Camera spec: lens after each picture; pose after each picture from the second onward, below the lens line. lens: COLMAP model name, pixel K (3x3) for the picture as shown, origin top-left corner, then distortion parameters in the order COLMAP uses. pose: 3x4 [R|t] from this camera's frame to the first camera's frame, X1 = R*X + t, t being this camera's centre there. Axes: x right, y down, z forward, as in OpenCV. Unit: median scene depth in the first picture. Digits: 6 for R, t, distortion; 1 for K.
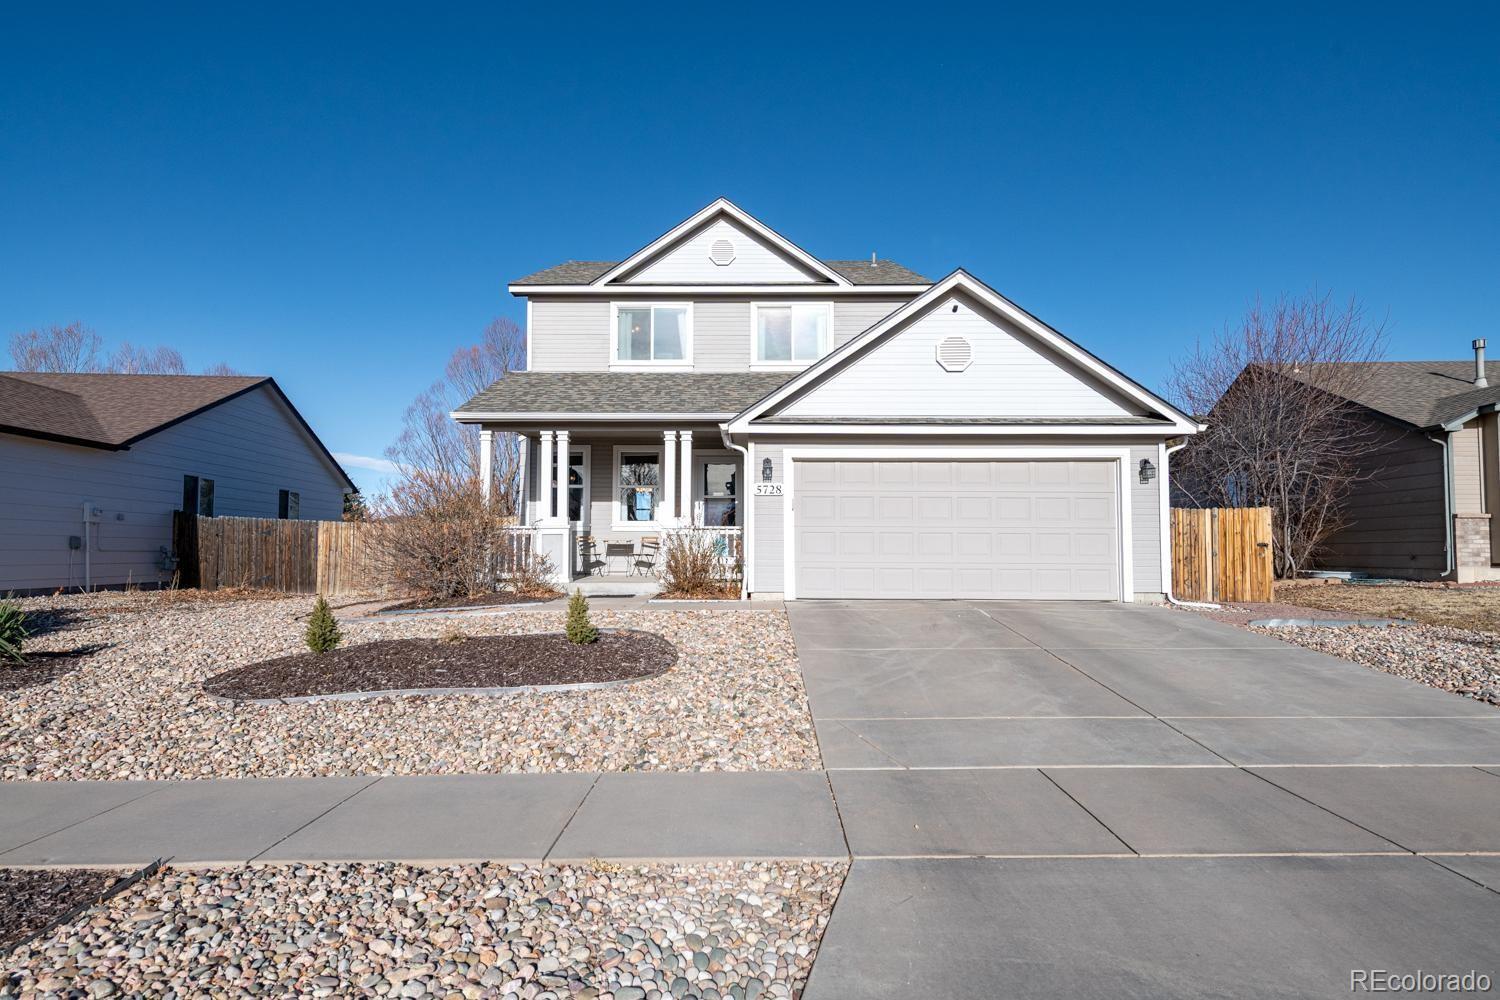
lens RADIAL K [[725.8, 0, 754.2], [0, 725.8, 506.2], [0, 0, 1]] dist [0.007198, -0.000829]
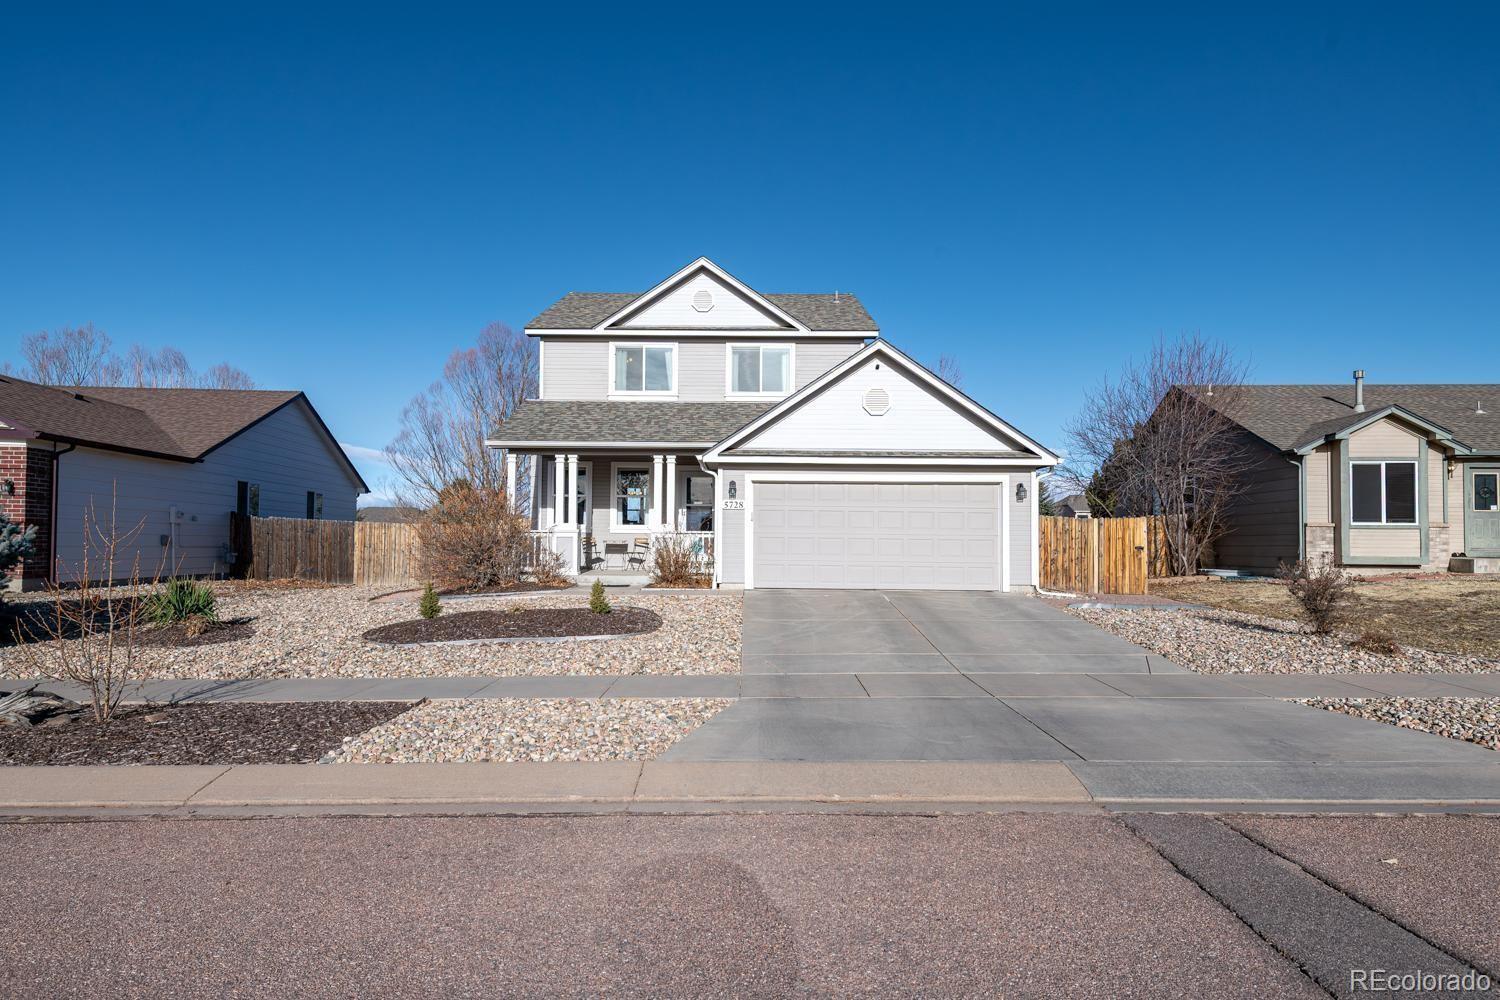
lens RADIAL K [[774.5, 0, 752.5], [0, 774.5, 505.7], [0, 0, 1]] dist [0.015373, 0.000297]
pose [[0.999962, 0.006275, 0.006099, 0.035824], [-0.006341, 0.999920, 0.010908, -0.028589], [-0.006030, -0.010947, 0.999922, -0.311237]]
